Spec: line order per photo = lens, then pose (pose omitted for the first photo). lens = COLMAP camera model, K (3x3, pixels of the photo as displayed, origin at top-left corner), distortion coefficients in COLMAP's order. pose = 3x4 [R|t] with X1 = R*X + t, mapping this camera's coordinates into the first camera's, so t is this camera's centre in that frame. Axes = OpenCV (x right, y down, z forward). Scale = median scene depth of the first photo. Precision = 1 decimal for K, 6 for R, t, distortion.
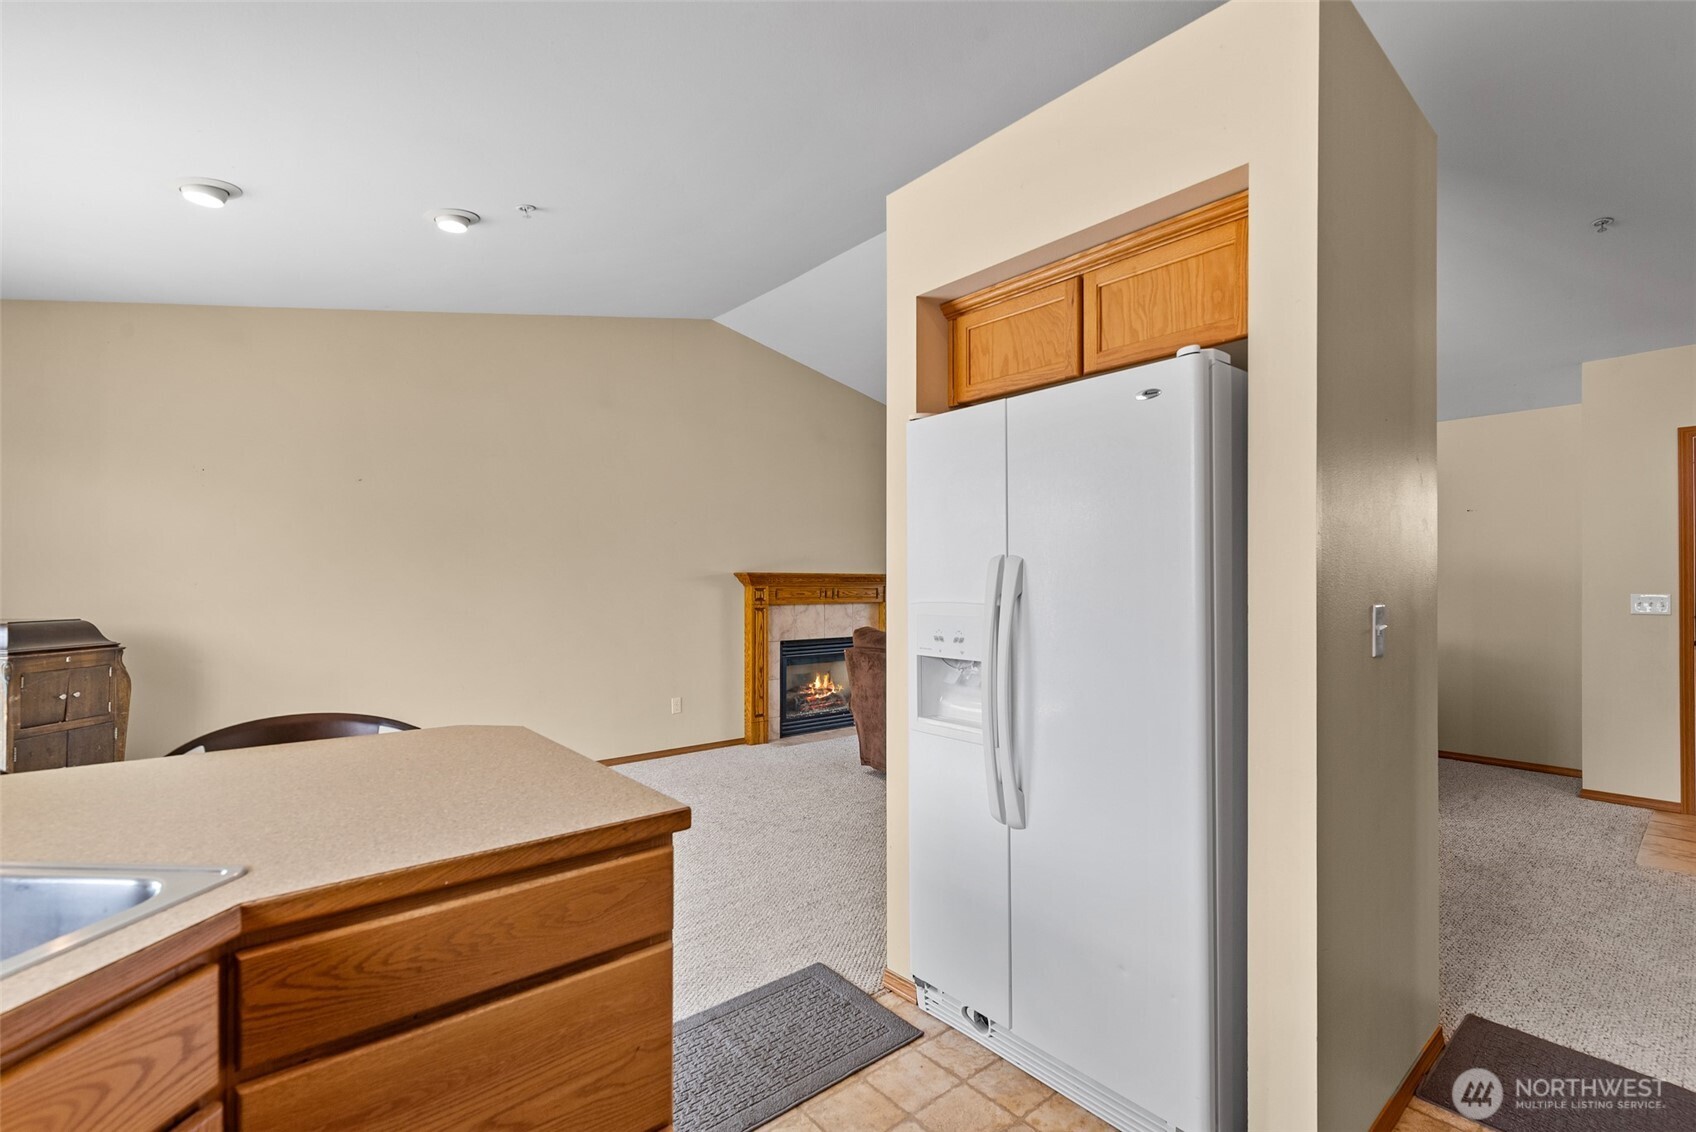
lens RADIAL K [[761.8, 0, 888.1], [0, 761.8, 575.2], [0, 0, 1]] dist [0.001199, -0.000356]
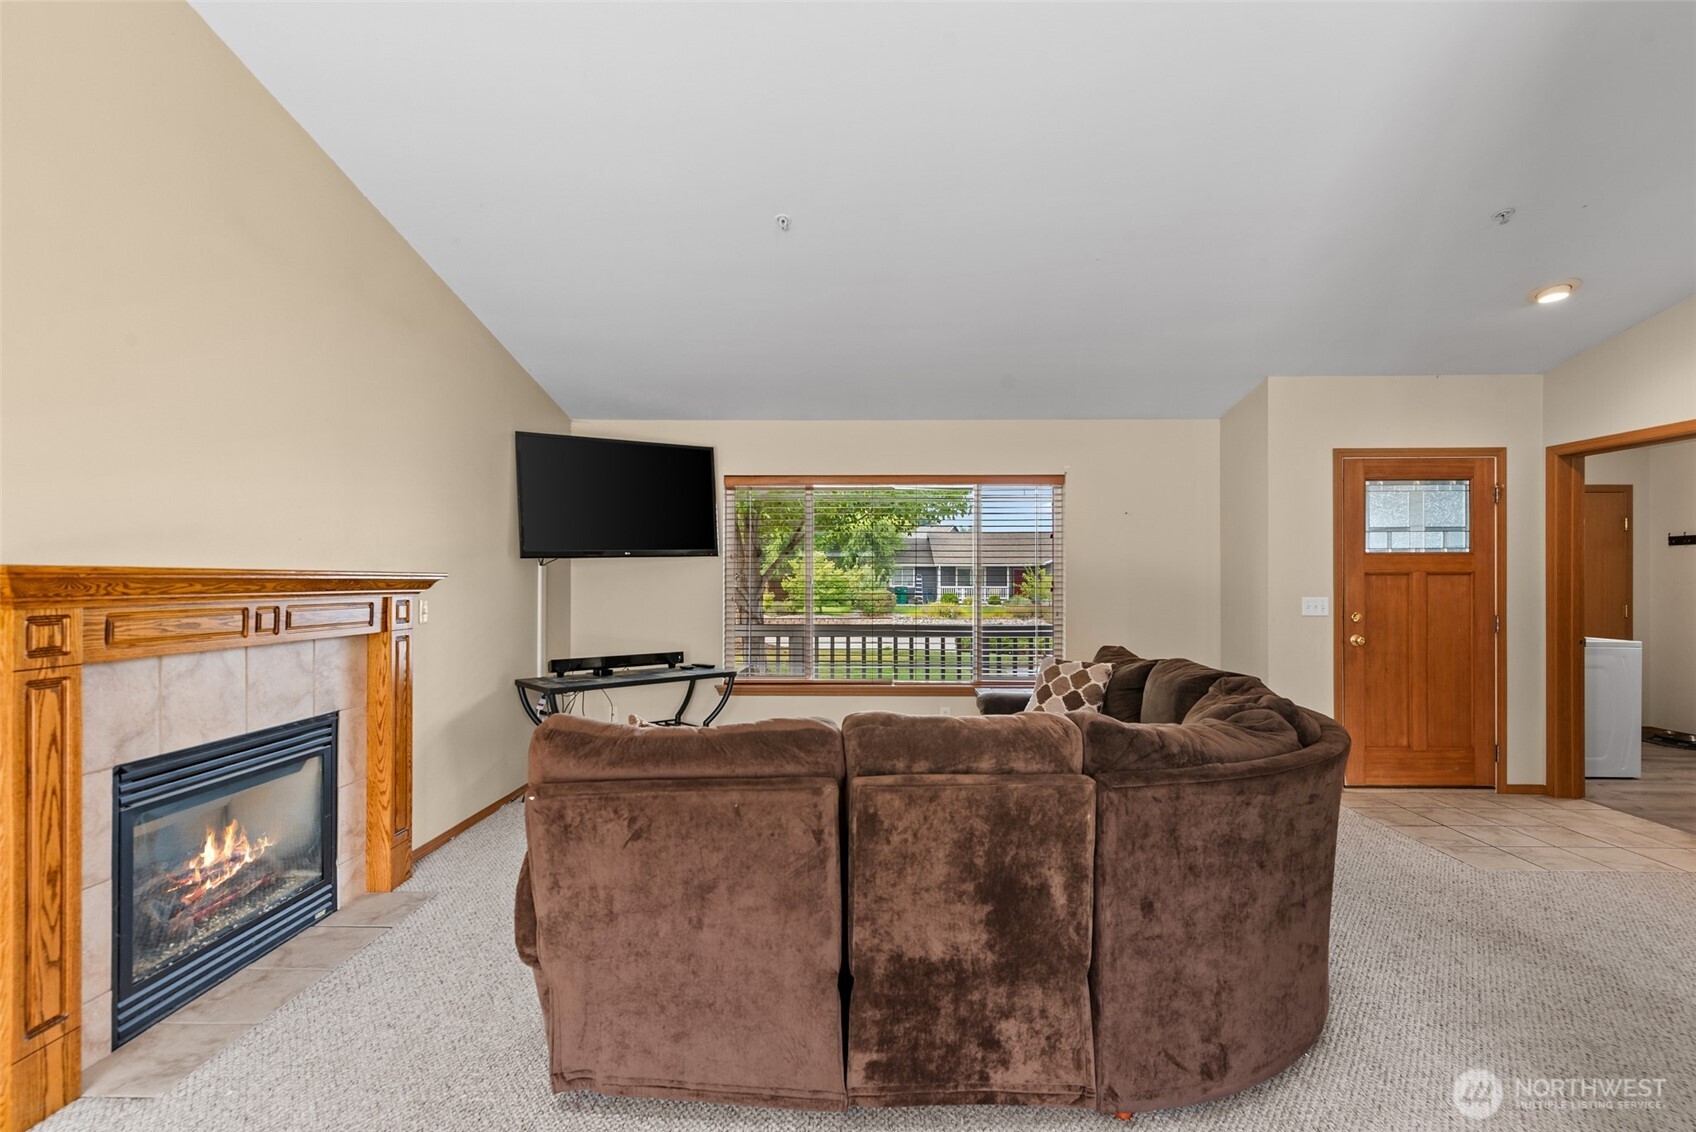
lens RADIAL K [[761.8, 0, 888.1], [0, 761.8, 575.2], [0, 0, 1]] dist [0.001199, -0.000356]
pose [[0.671221, 0.005469, 0.741237, -0.164481], [-0.006487, 0.999978, -0.001504, -0.001235], [-0.741229, -0.003798, 0.671242, 0.519245]]
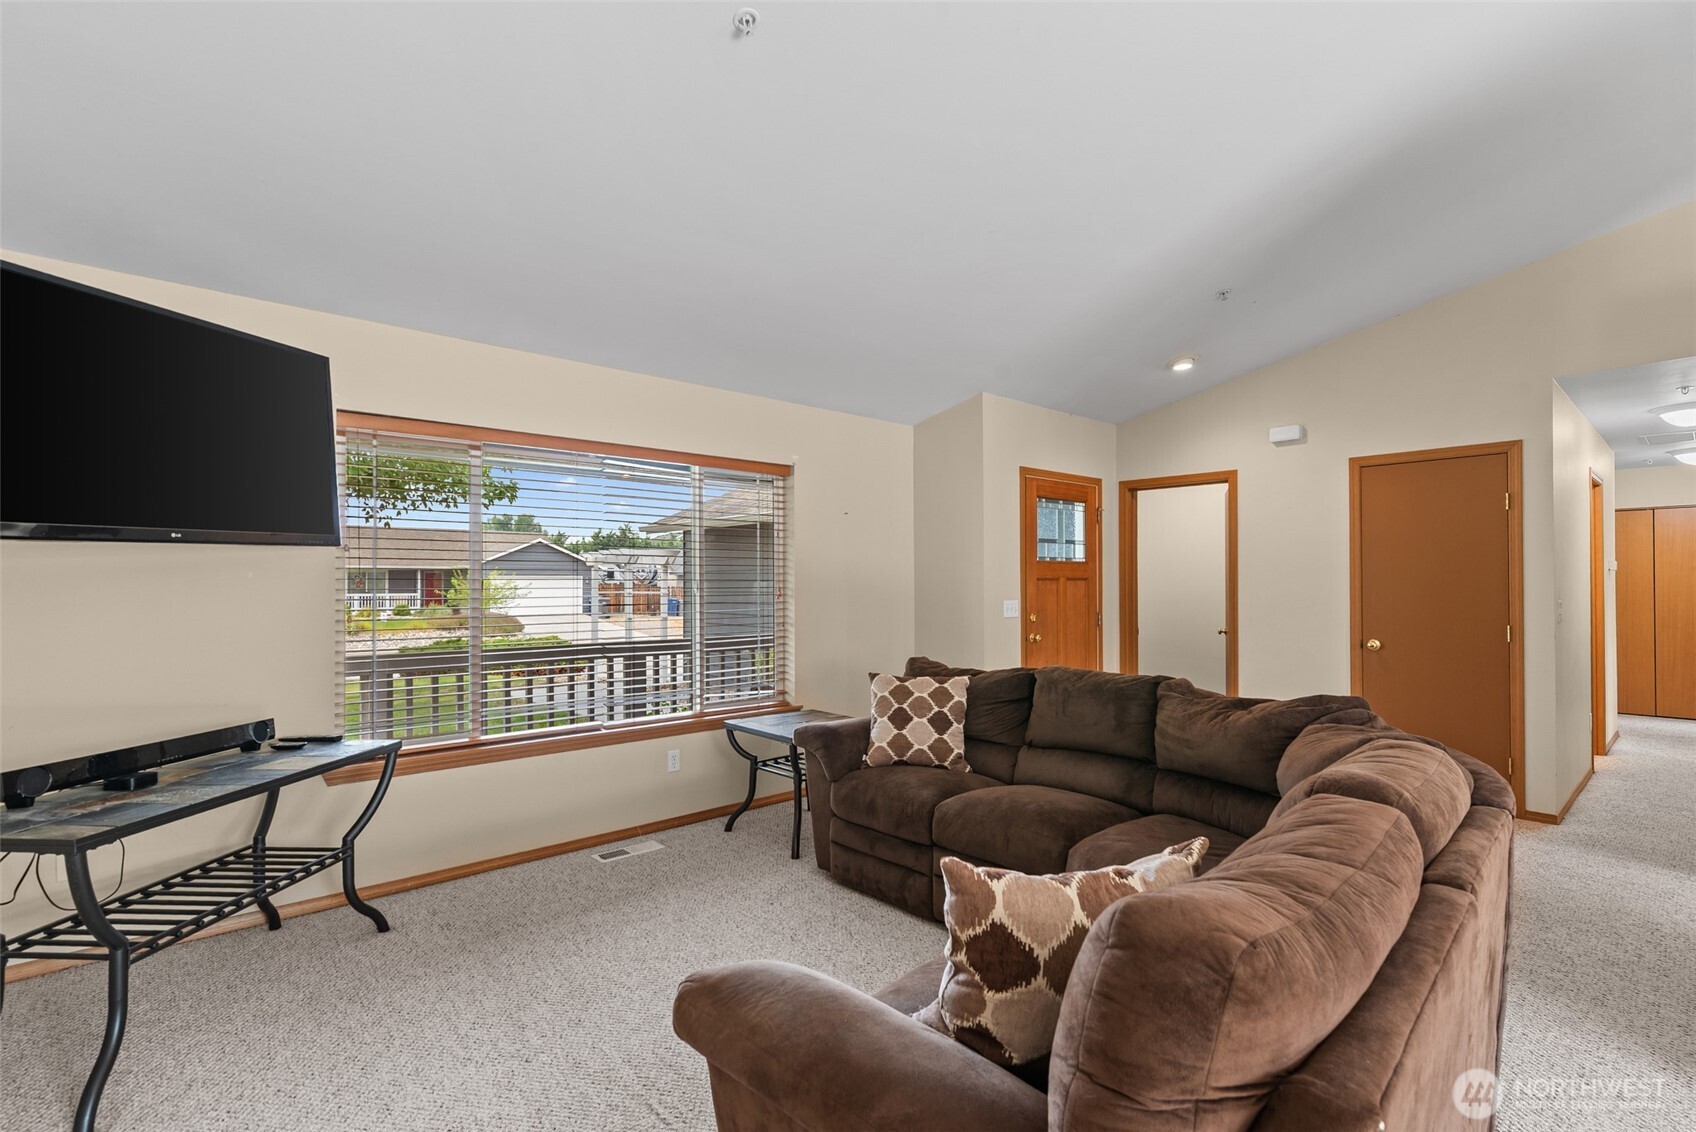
lens RADIAL K [[775.3, 0, 848.7], [0, 775.3, 580.6], [0, 0, 1]] dist [-0.000670, -0.000209]
pose [[0.002261, 0.005162, 0.999984, -0.161288], [-0.004827, 0.999975, -0.005151, 0.000574], [-0.999986, -0.004815, 0.002286, 0.903586]]
